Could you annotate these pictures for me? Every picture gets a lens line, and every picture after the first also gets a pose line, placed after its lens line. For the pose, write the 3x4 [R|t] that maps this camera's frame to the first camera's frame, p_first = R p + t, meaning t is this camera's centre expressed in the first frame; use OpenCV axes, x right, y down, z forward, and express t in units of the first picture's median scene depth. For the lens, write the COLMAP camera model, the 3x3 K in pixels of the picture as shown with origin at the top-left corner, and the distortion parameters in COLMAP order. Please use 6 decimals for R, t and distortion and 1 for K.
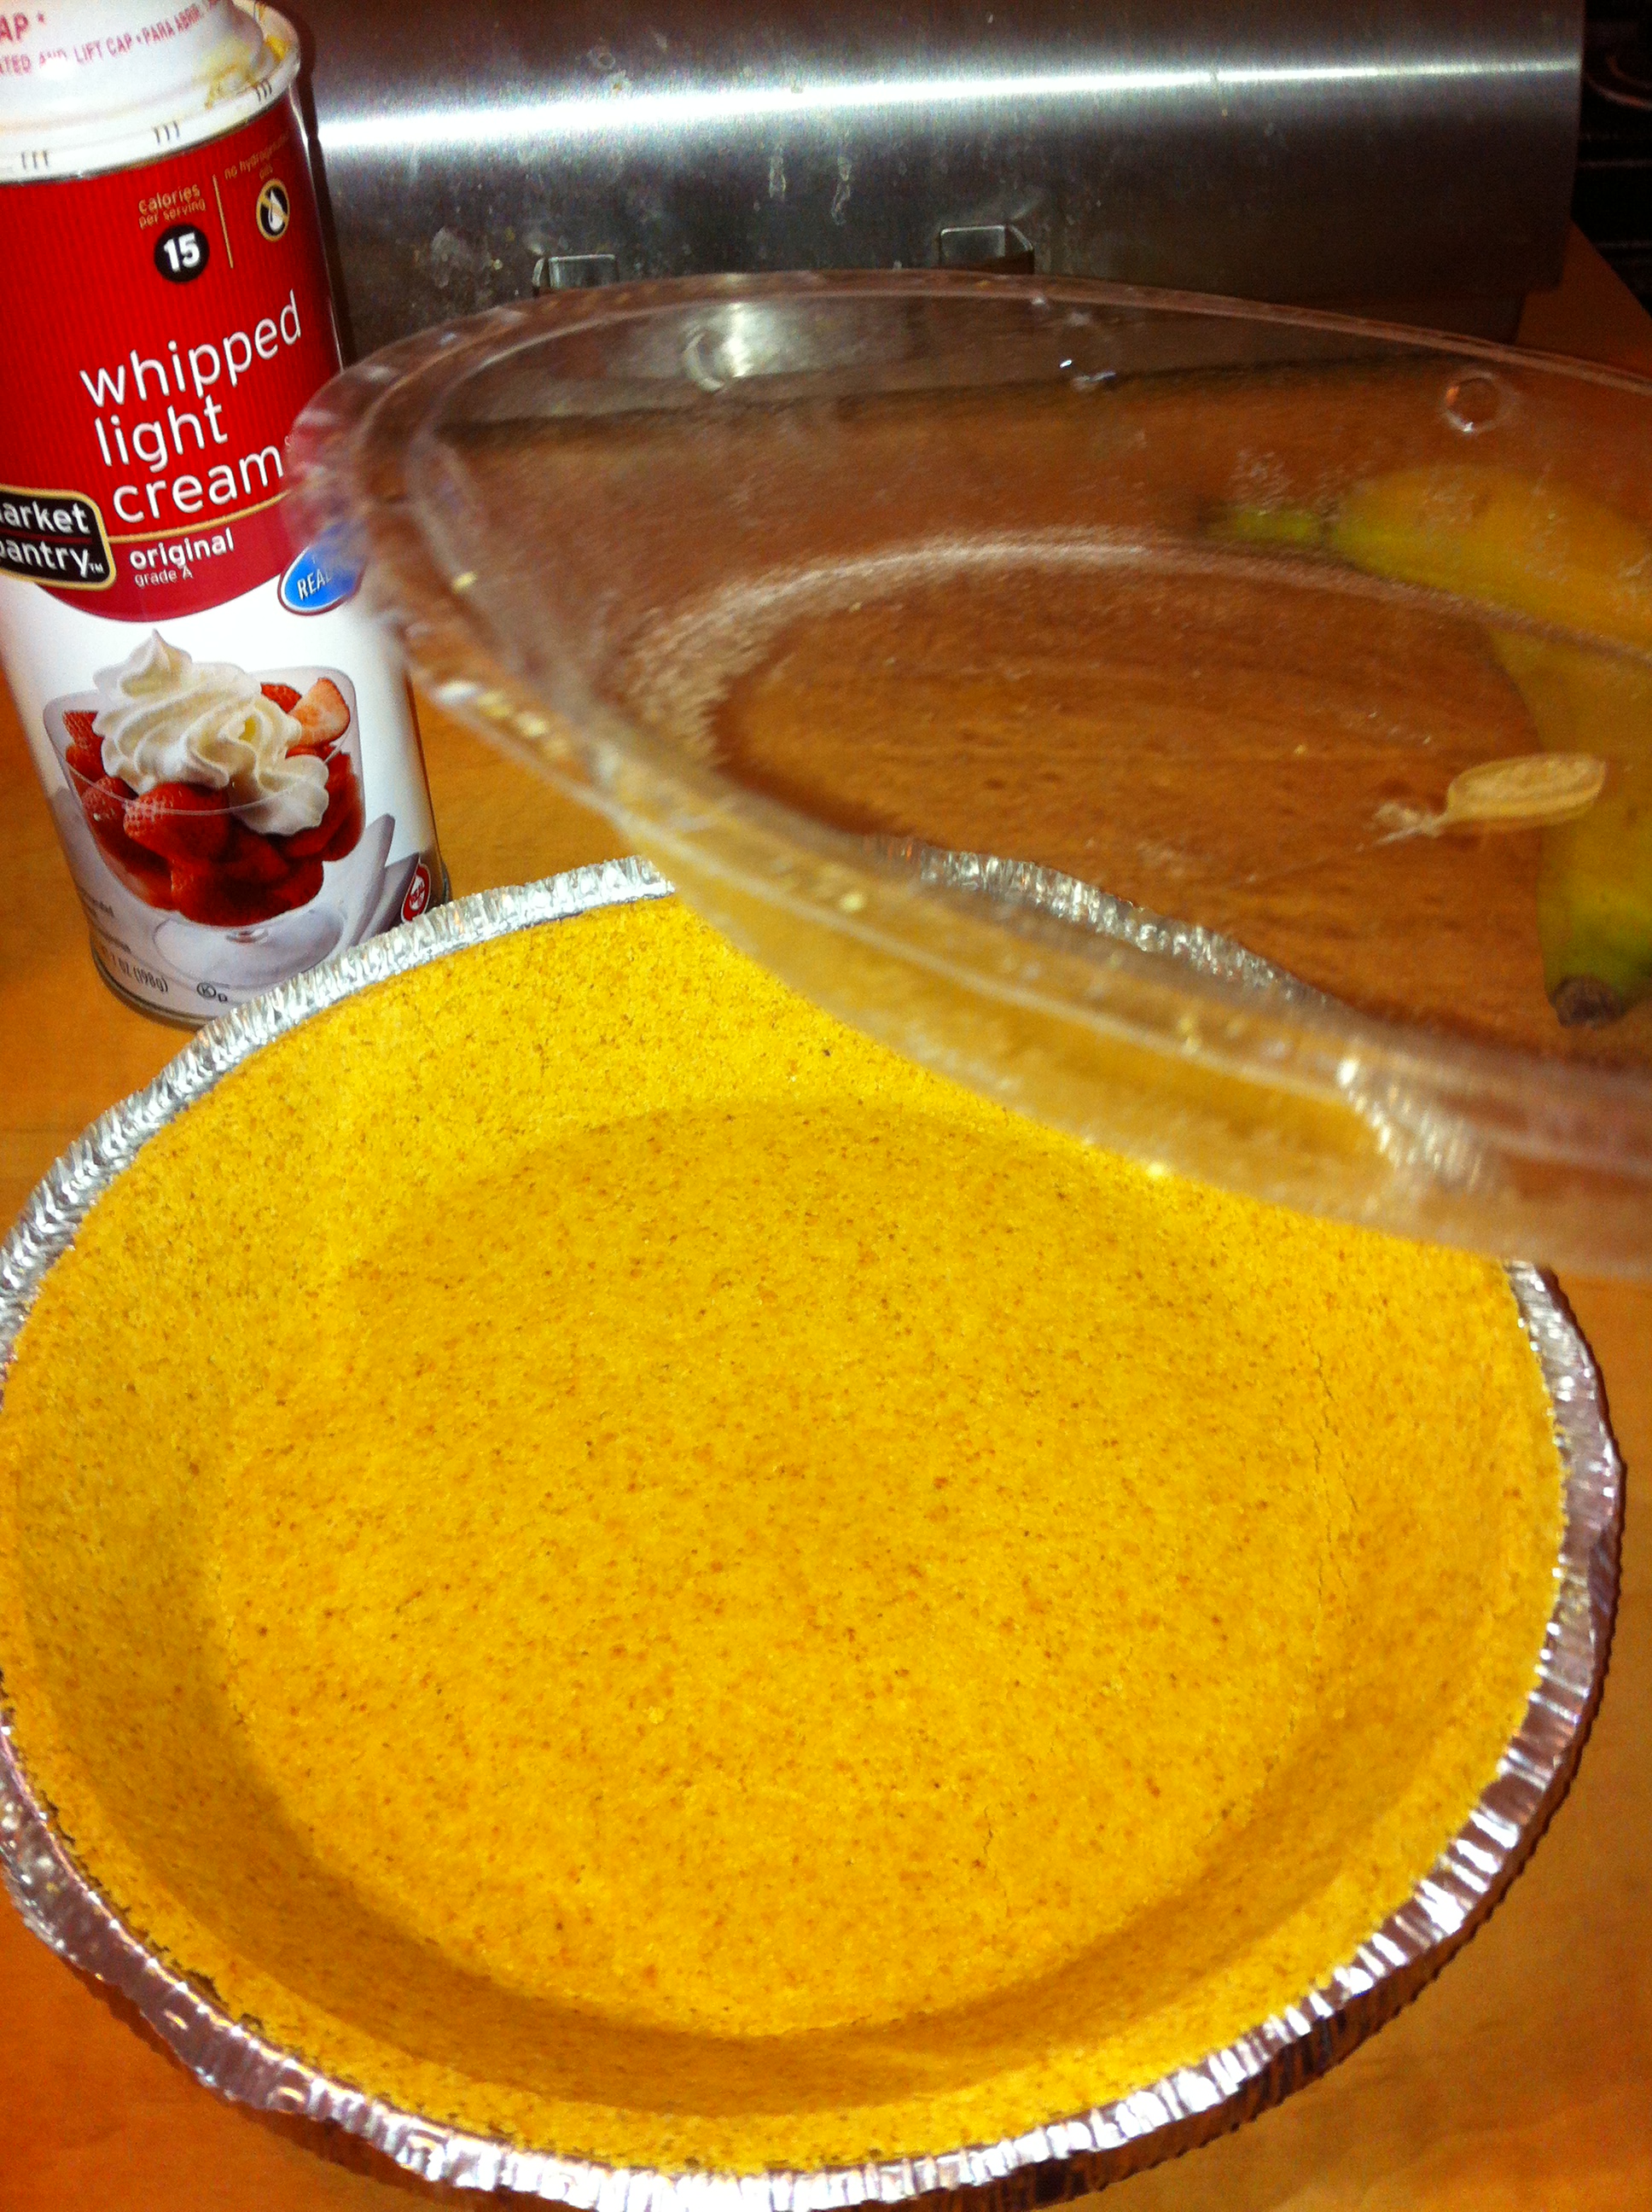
lens RADIAL K [[2170.6, 0, 826.0], [0, 2170.6, 1106.0], [0, 0, 1]] dist [0.097982, -0.406457]
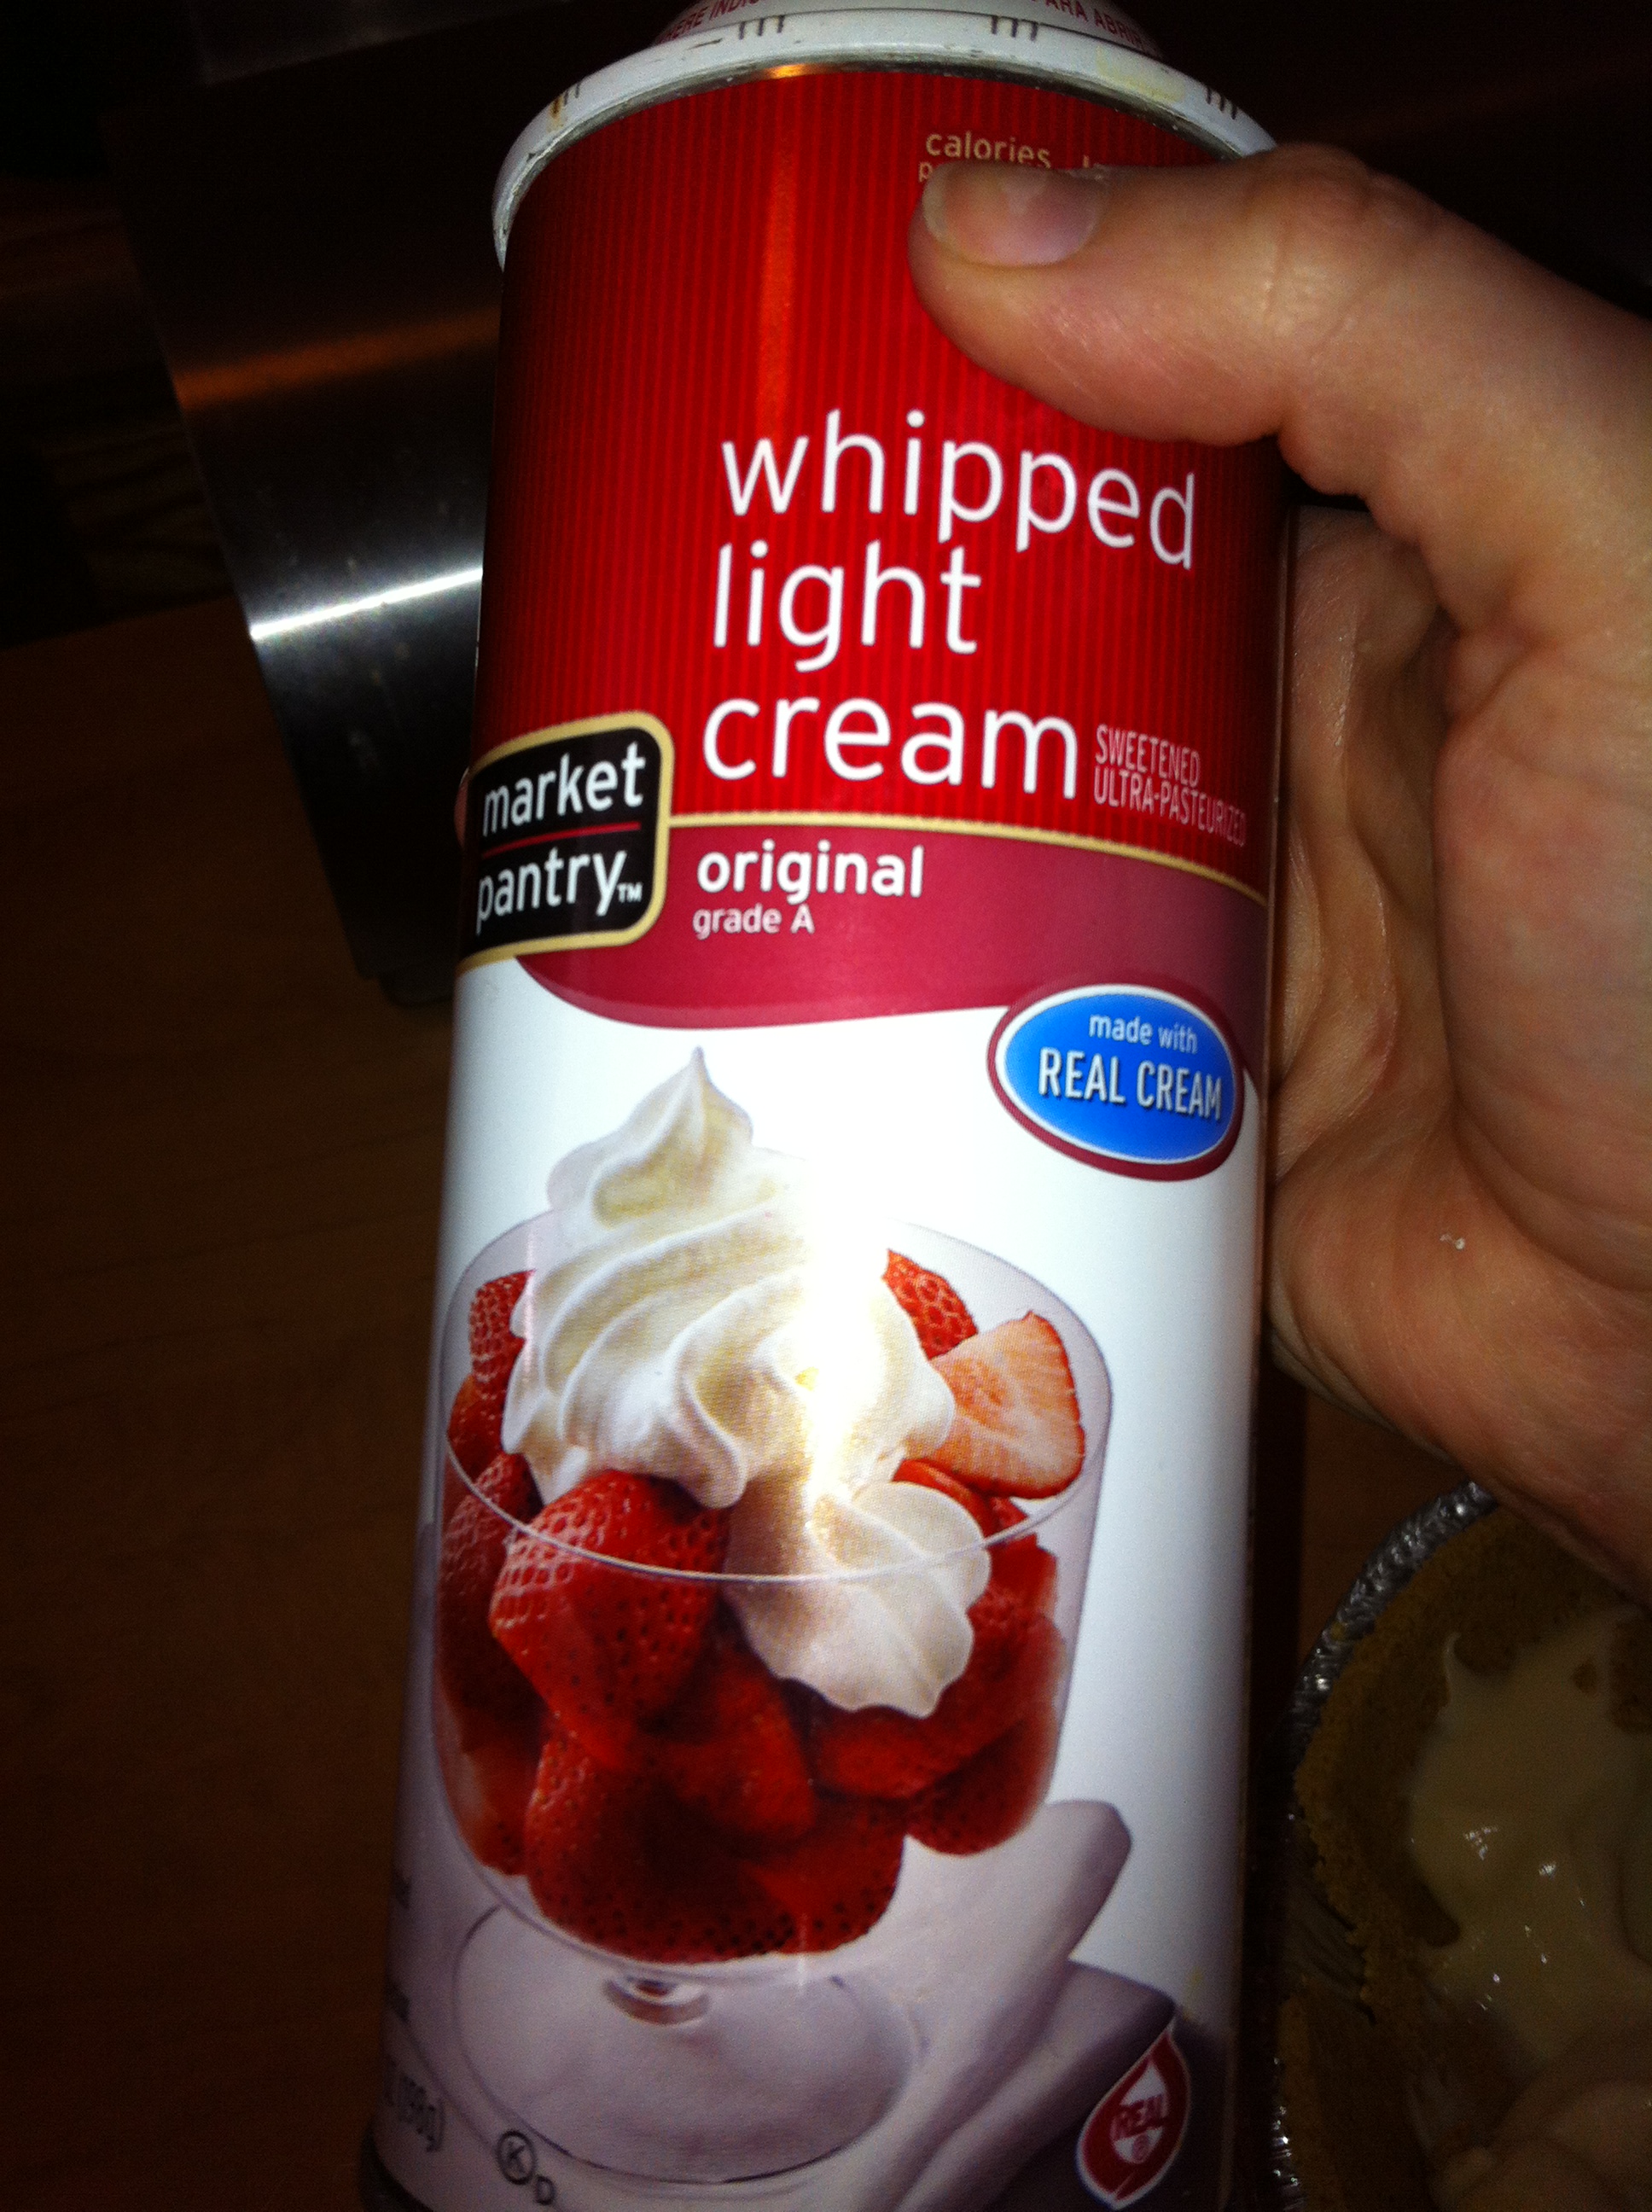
lens RADIAL K [[2170.6, 0, 826.0], [0, 2170.6, 1106.0], [0, 0, 1]] dist [0.097982, -0.406457]
pose [[0.881552, 0.022442, -0.471553, -0.080800], [-0.380150, 0.626006, -0.680884, 0.077693], [0.279915, 0.779496, 0.560388, 0.788399]]
